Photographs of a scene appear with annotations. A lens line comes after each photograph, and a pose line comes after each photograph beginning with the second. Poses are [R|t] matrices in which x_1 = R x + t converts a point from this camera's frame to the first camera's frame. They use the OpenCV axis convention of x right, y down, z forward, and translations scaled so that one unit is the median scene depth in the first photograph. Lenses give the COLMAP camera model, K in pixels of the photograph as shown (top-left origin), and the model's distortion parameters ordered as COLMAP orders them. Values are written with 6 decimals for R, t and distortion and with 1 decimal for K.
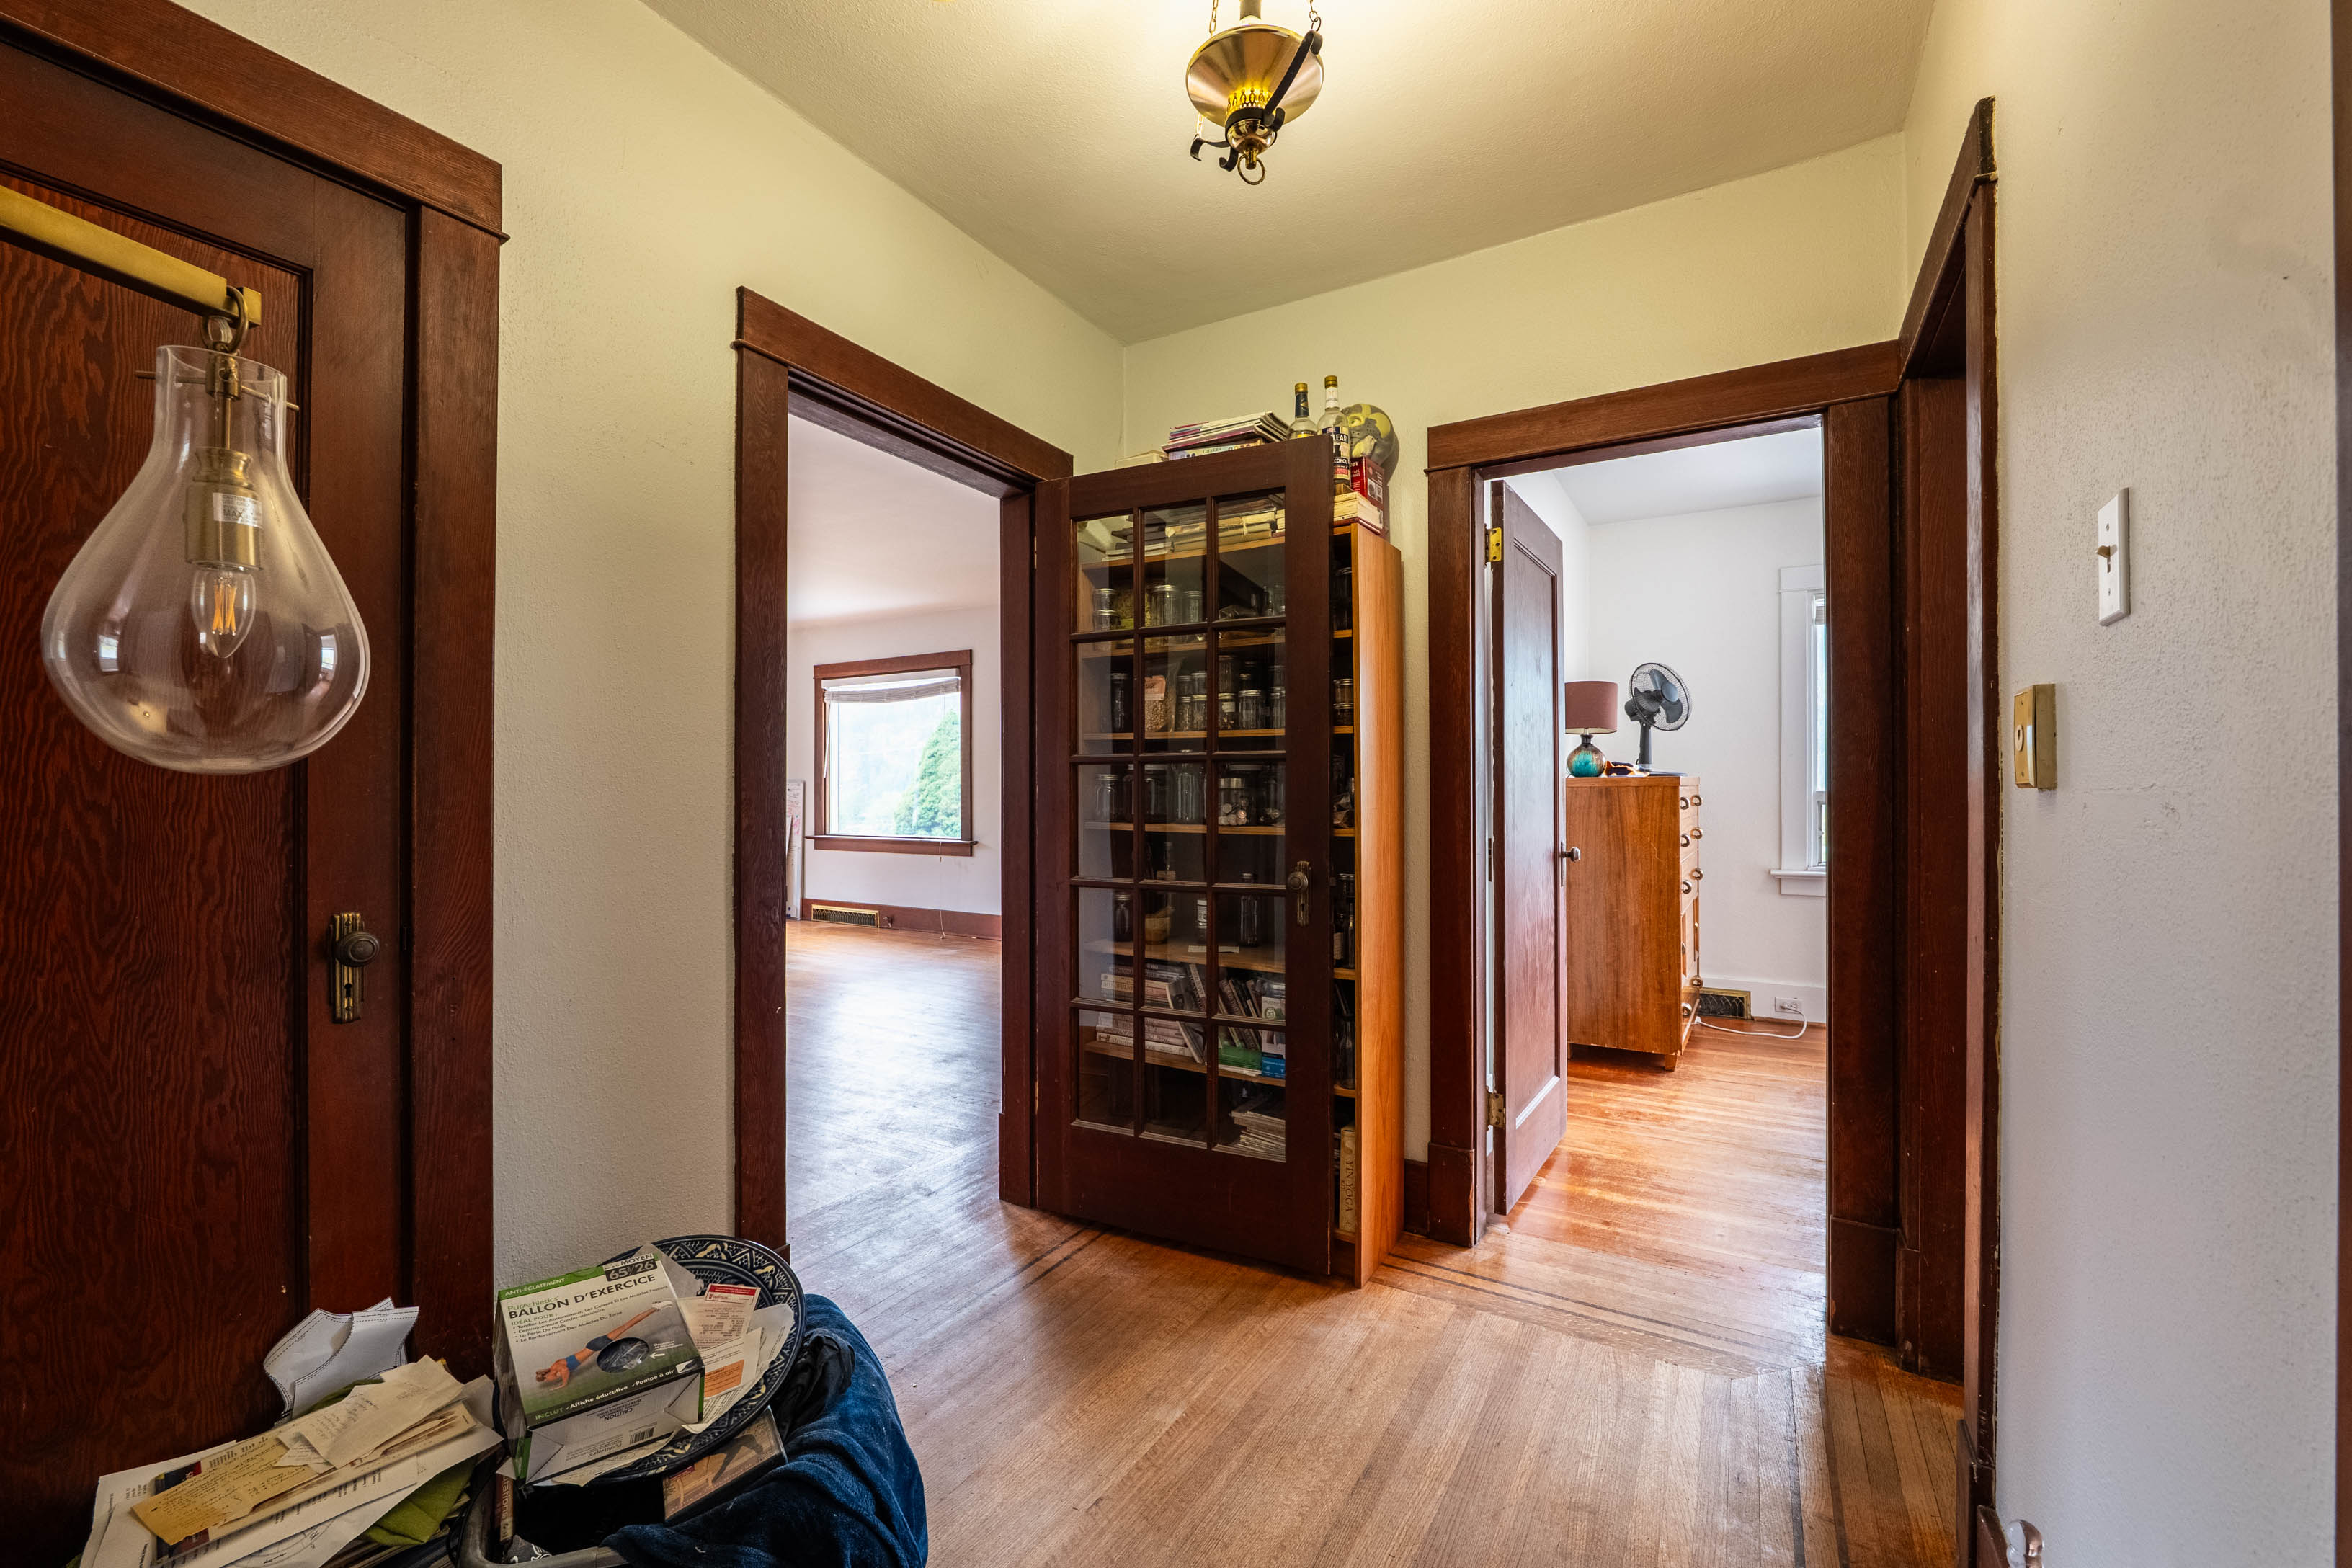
lens RADIAL K [[955.5, 0, 1186.6], [0, 955.5, 794.9], [0, 0, 1]] dist [-0.010309, 0.000043]
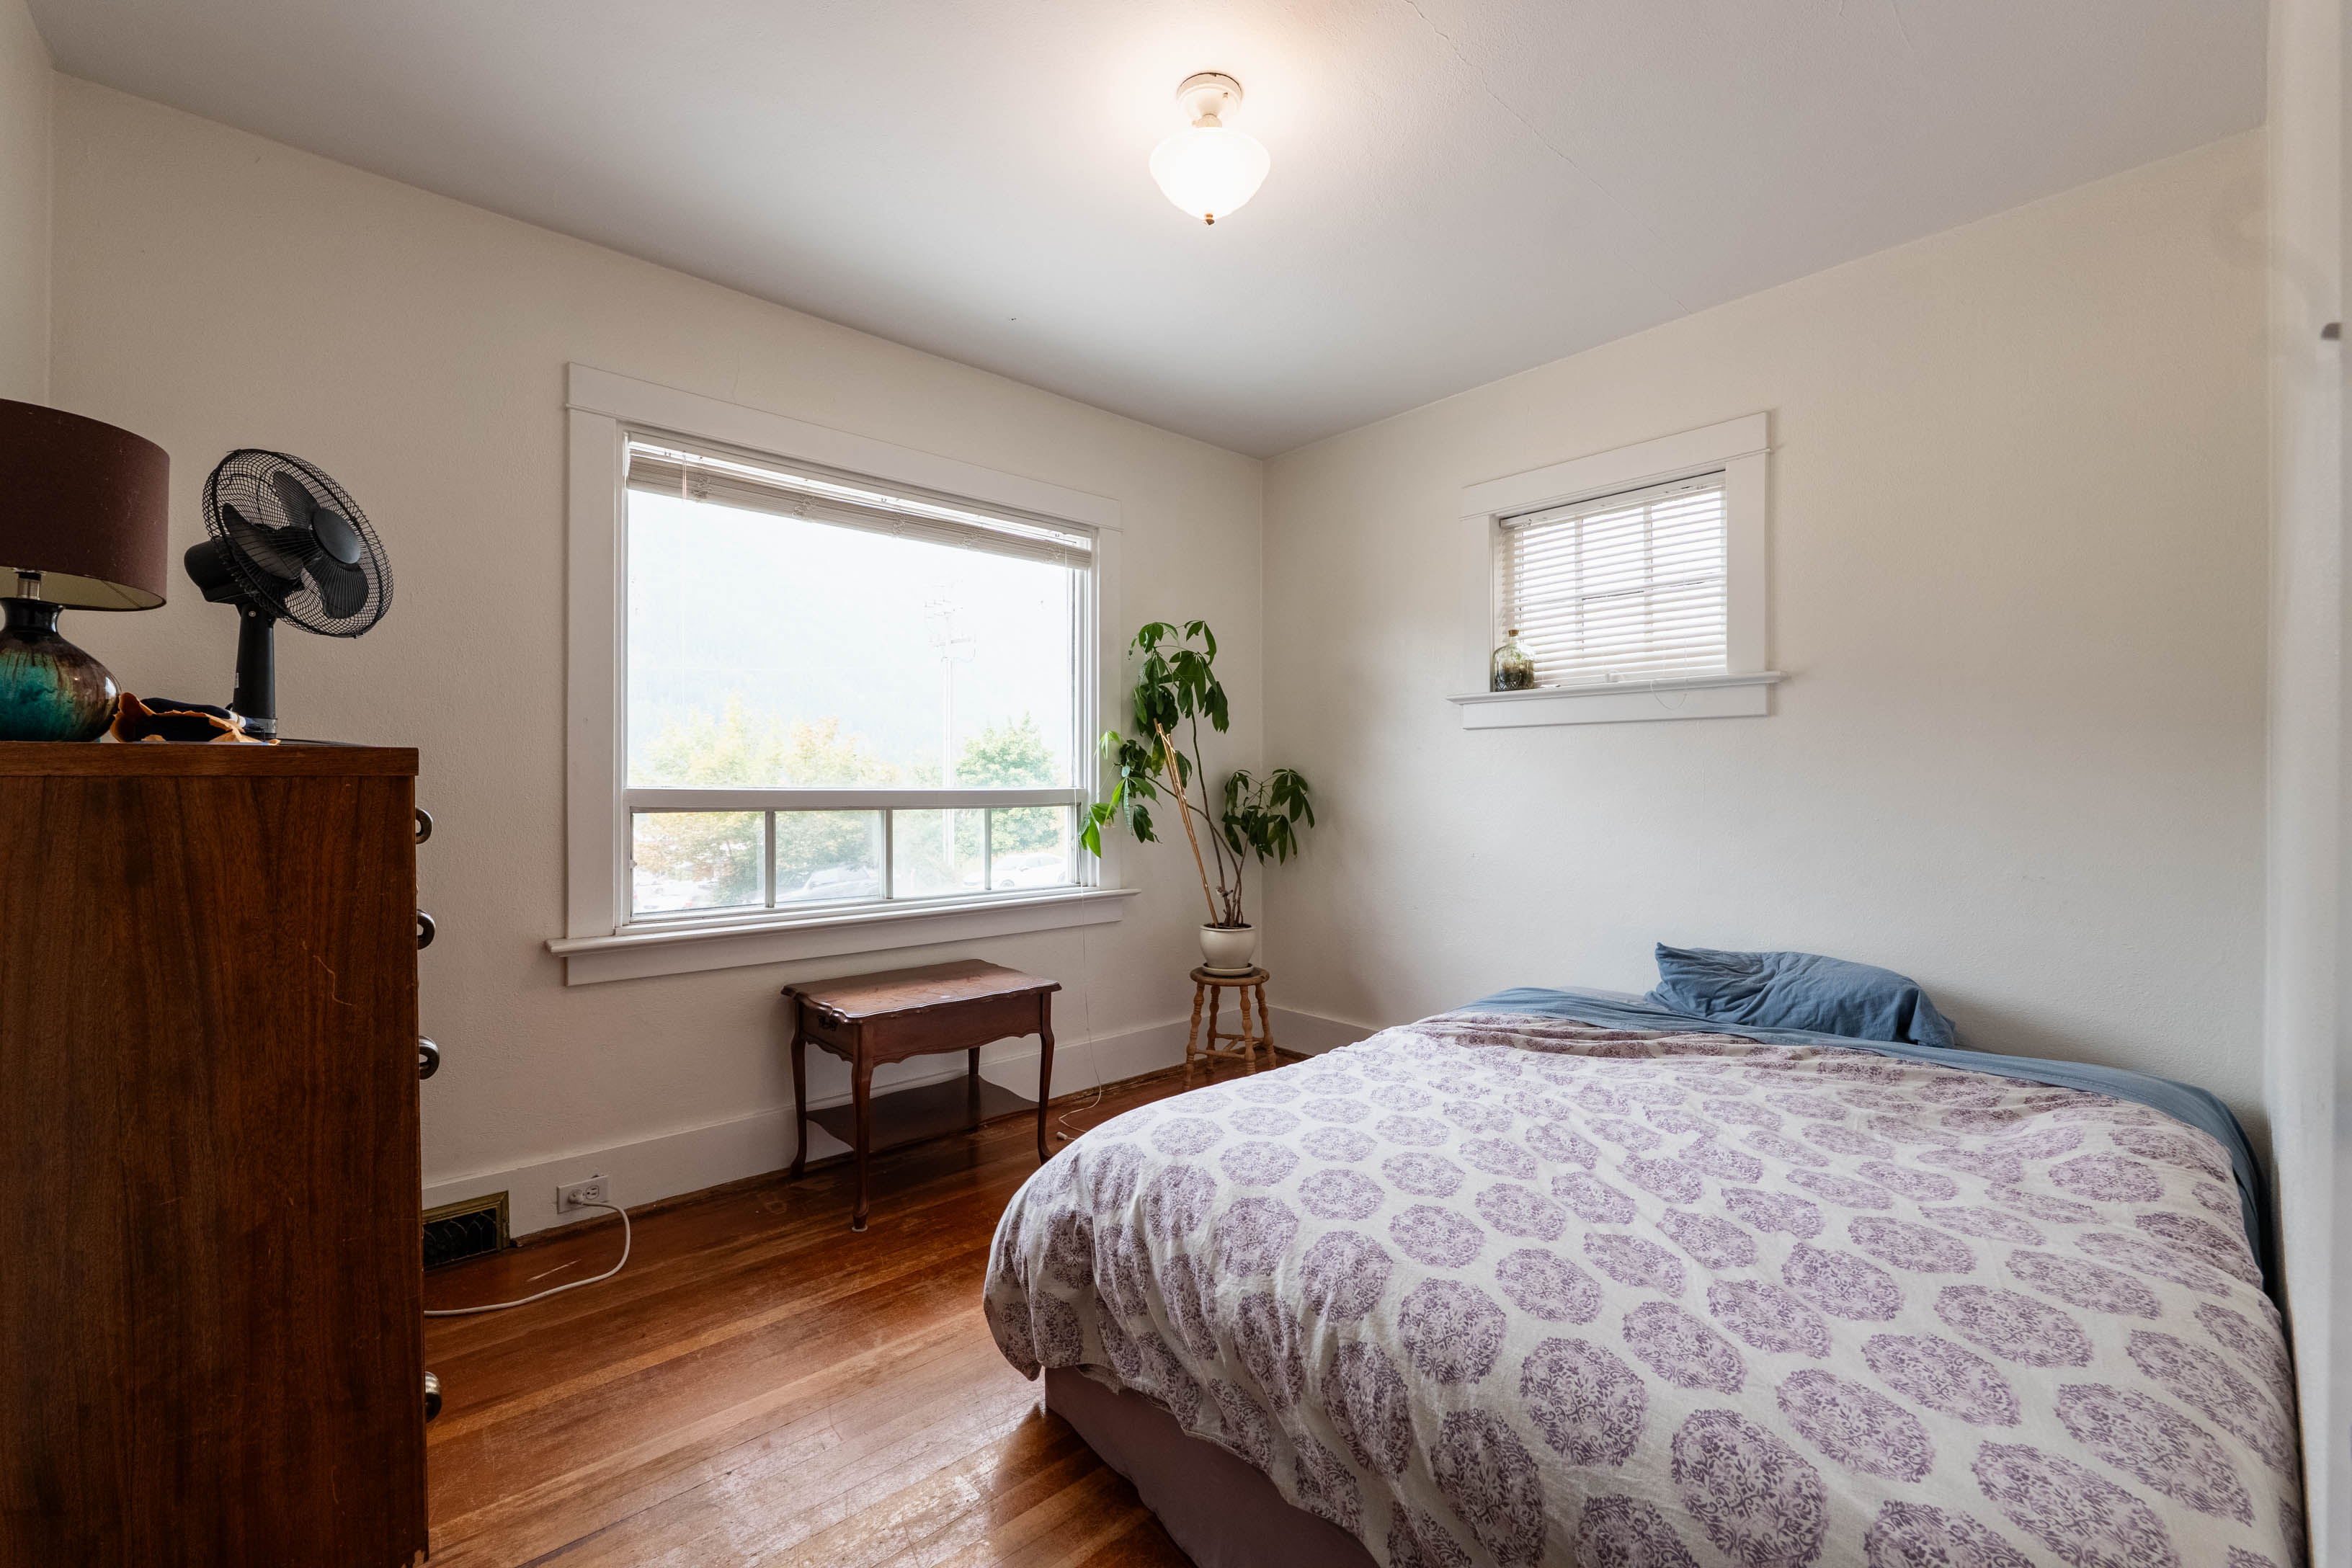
lens RADIAL K [[955.5, 0, 1187.2], [0, 955.5, 790.5], [0, 0, 1]] dist [-0.010309, 0.000043]
pose [[0.293937, -0.001633, 0.955823, 0.237033], [-0.008759, 0.999952, 0.004402, -0.008102], [-0.955785, -0.009666, 0.293909, 0.550599]]
